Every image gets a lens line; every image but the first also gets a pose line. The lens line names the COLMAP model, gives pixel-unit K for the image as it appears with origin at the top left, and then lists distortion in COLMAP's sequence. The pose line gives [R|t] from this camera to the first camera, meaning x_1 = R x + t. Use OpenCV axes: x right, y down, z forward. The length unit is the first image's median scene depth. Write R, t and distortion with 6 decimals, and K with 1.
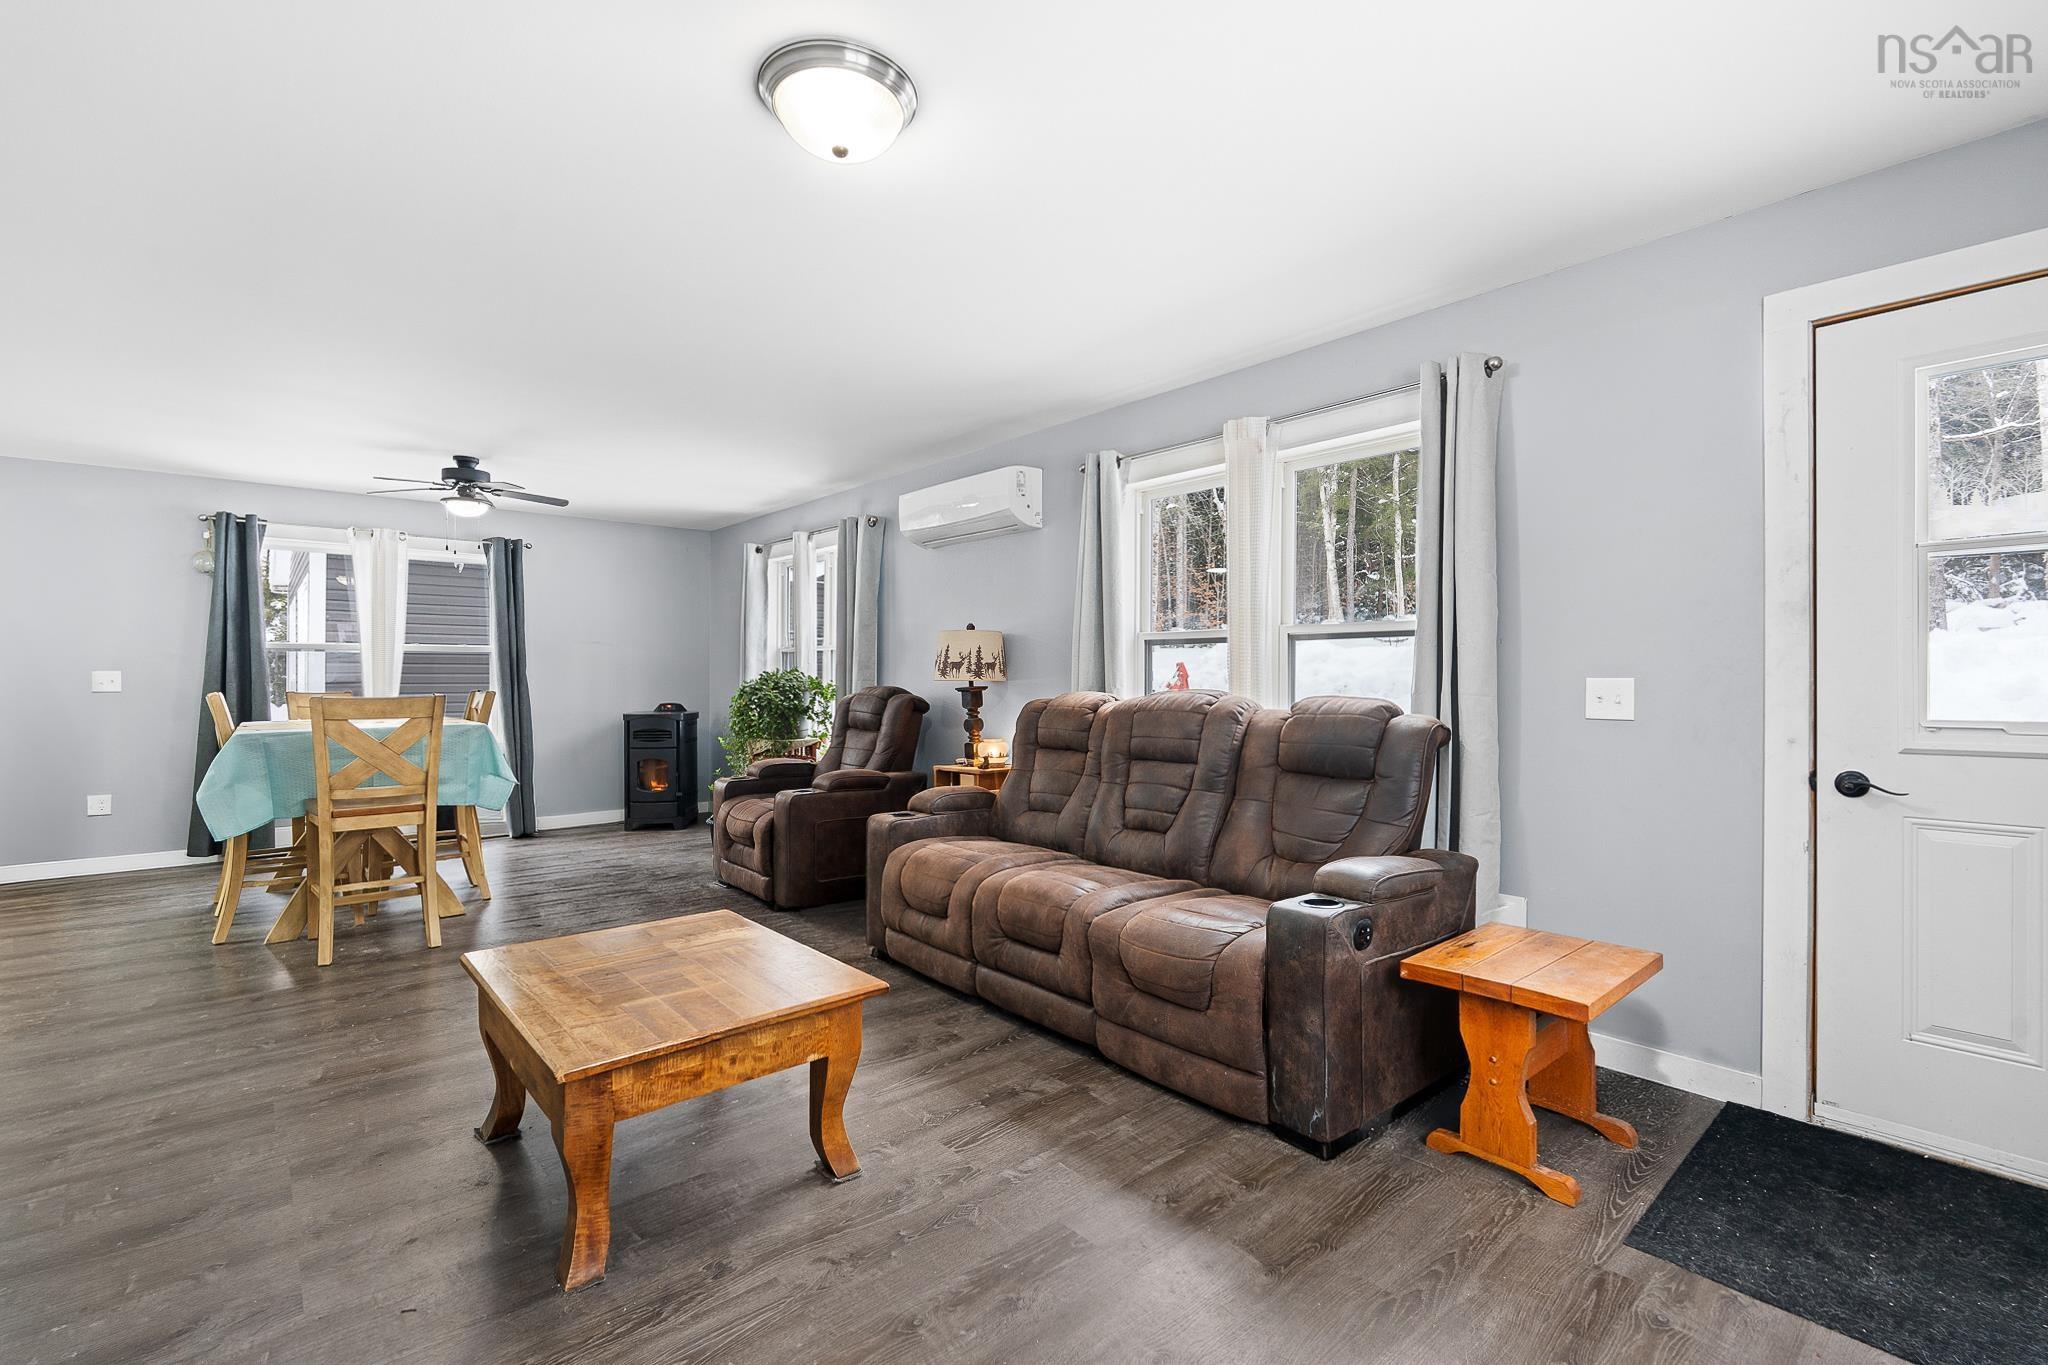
lens RADIAL K [[895.6, 0, 1026.7], [0, 895.6, 685.9], [0, 0, 1]] dist [-0.012045, 0.003258]
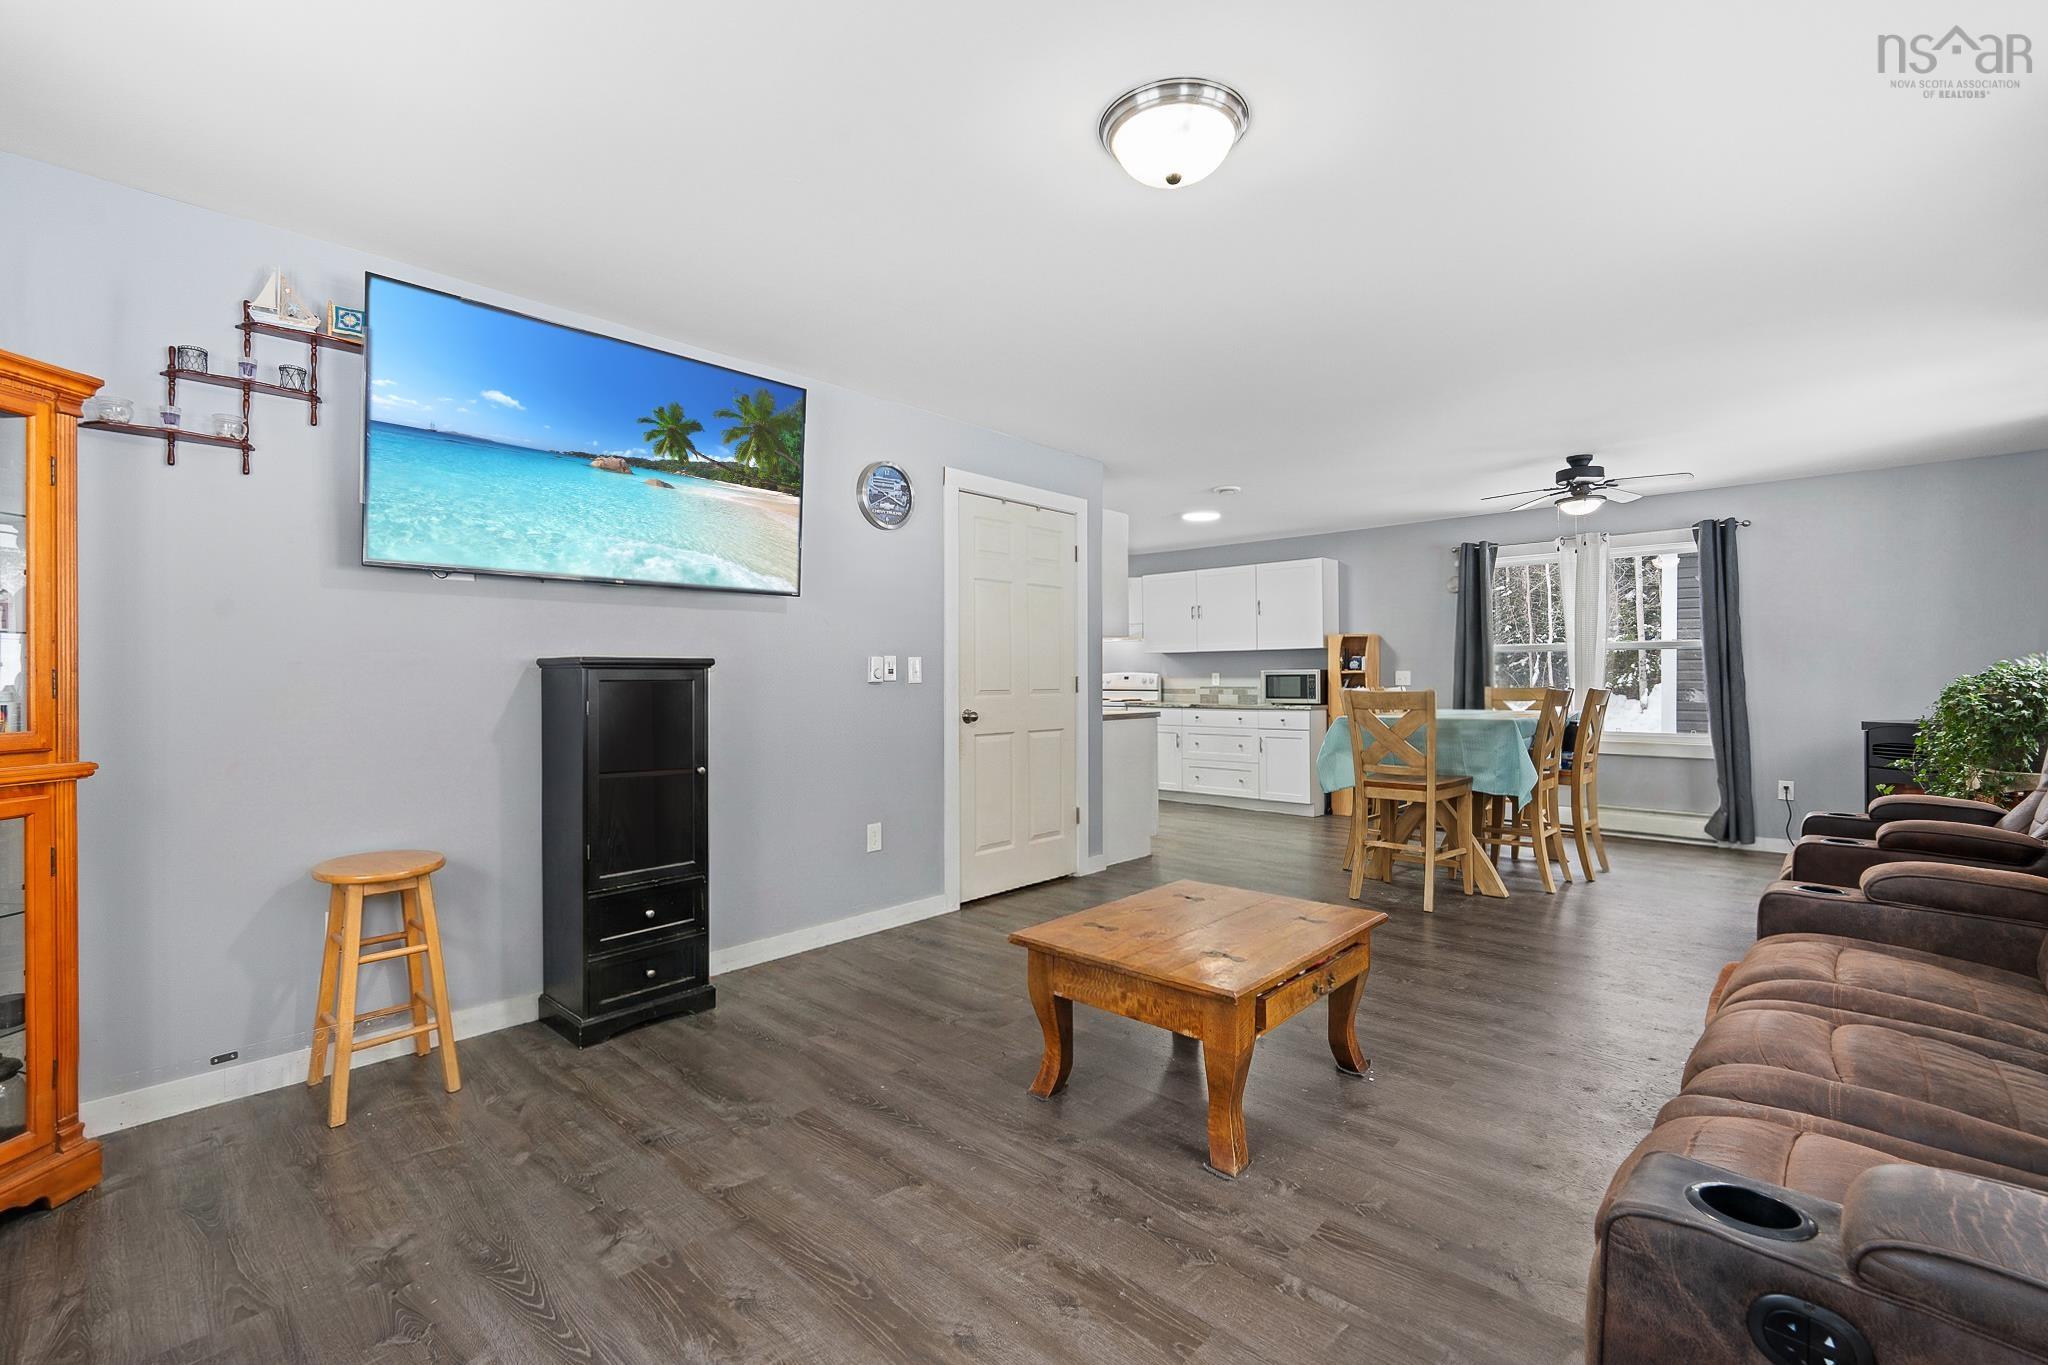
lens RADIAL K [[895.6, 0, 1014.7], [0, 895.6, 680.2], [0, 0, 1]] dist [-0.012045, 0.003258]
pose [[0.096363, 0.003451, -0.995340, 0.344708], [-0.007435, 0.999969, 0.002747, -0.001561], [0.995318, 0.007136, 0.096386, 0.299702]]
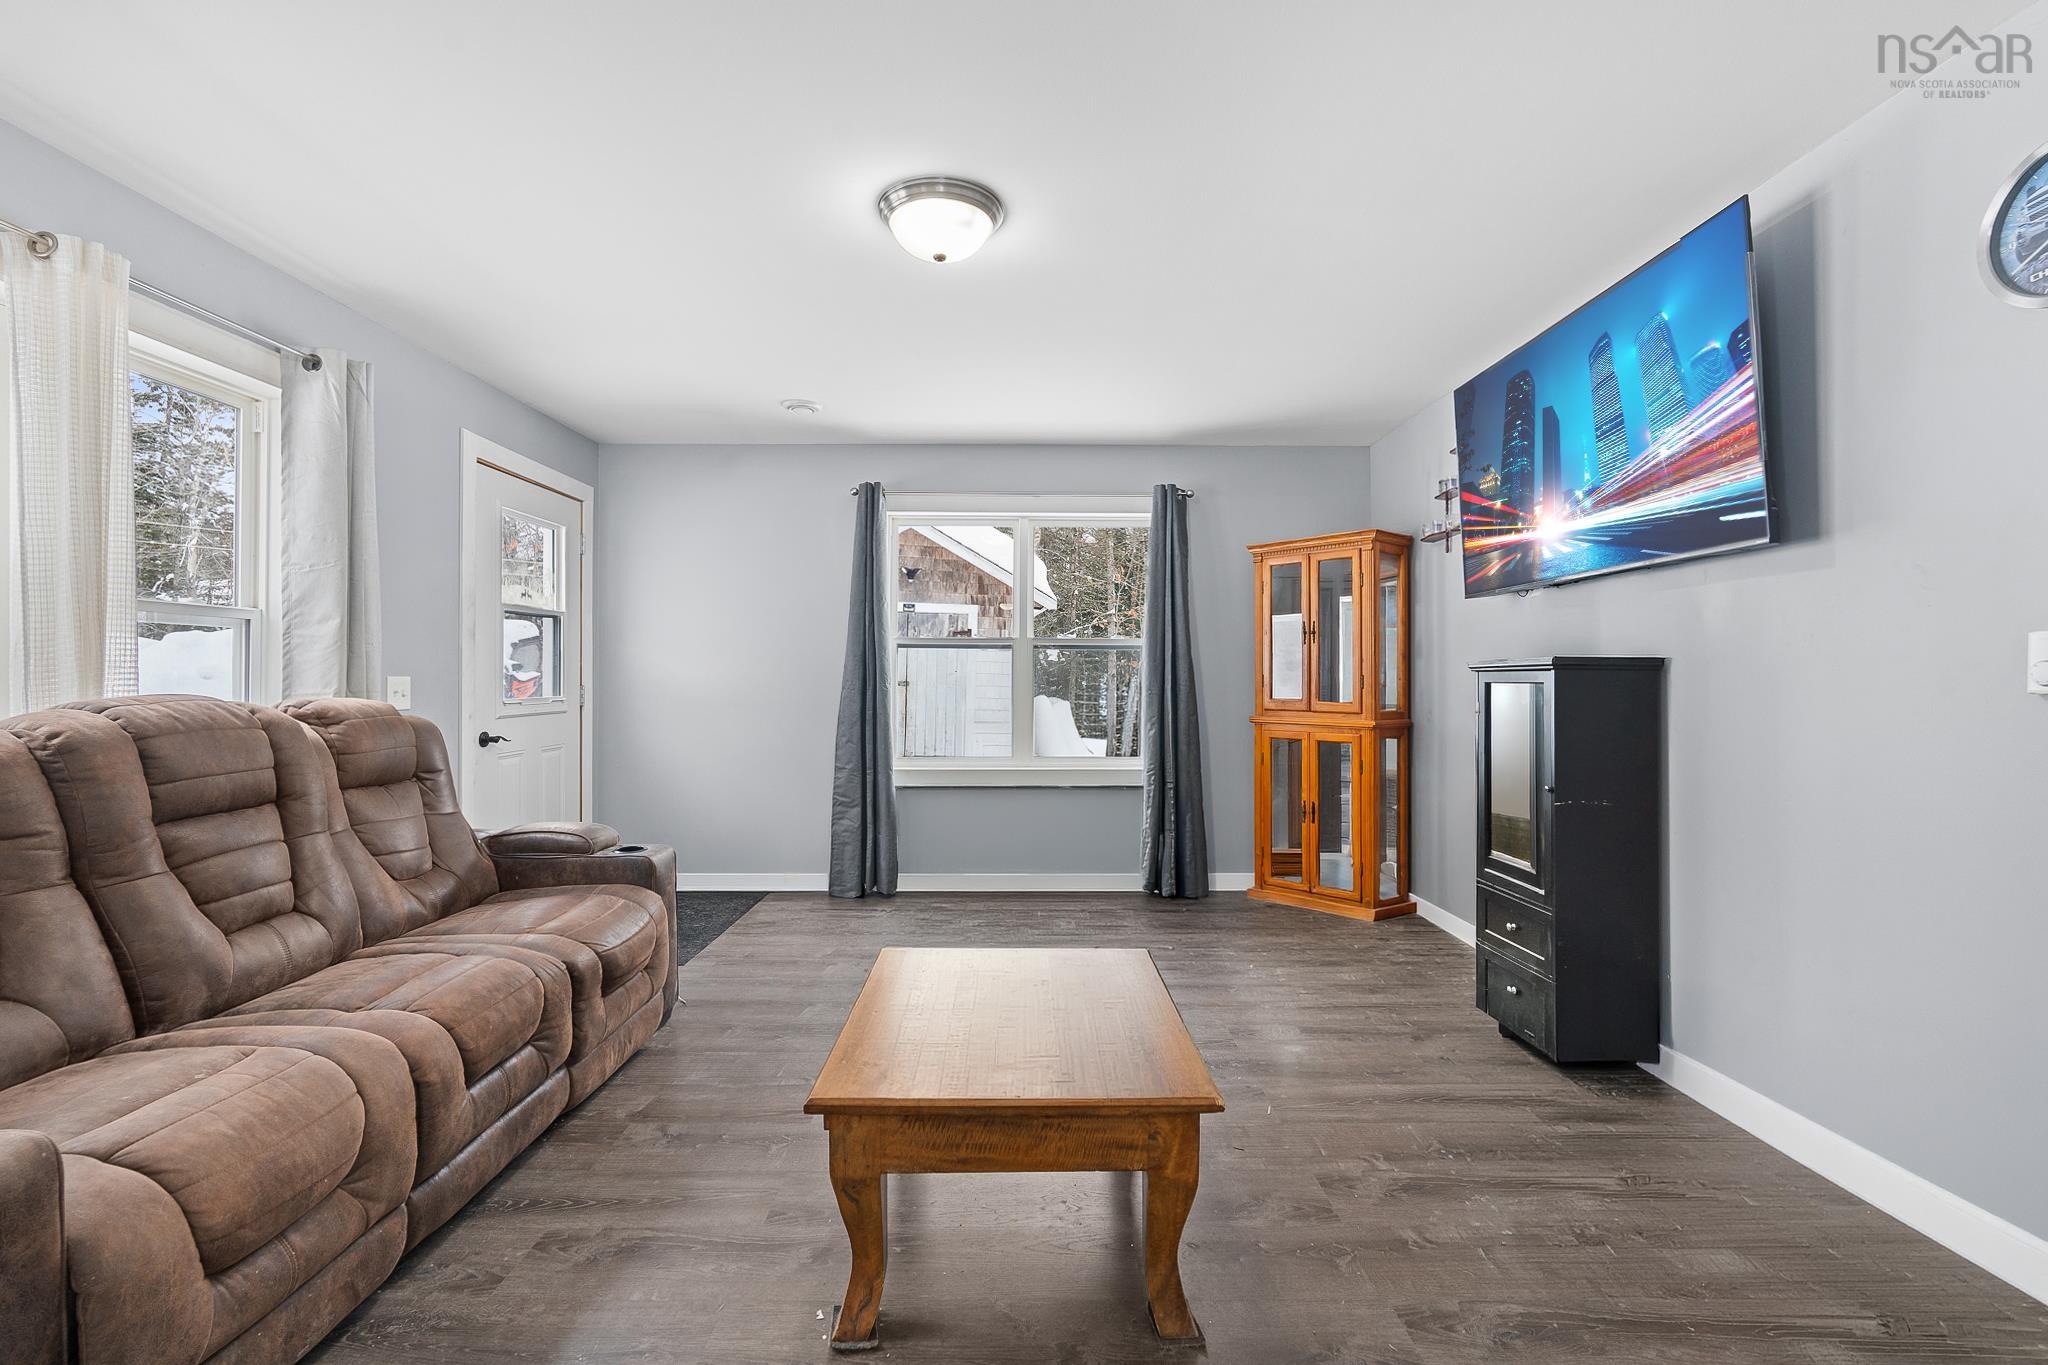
lens RADIAL K [[895.6, 0, 1022.5], [0, 895.6, 670.7], [0, 0, 1]] dist [-0.012045, 0.003258]
pose [[-0.750283, 0.006602, 0.661083, -0.471562], [0.003609, 0.999976, -0.005889, -0.004000], [-0.661106, -0.002033, -0.750289, 0.783507]]
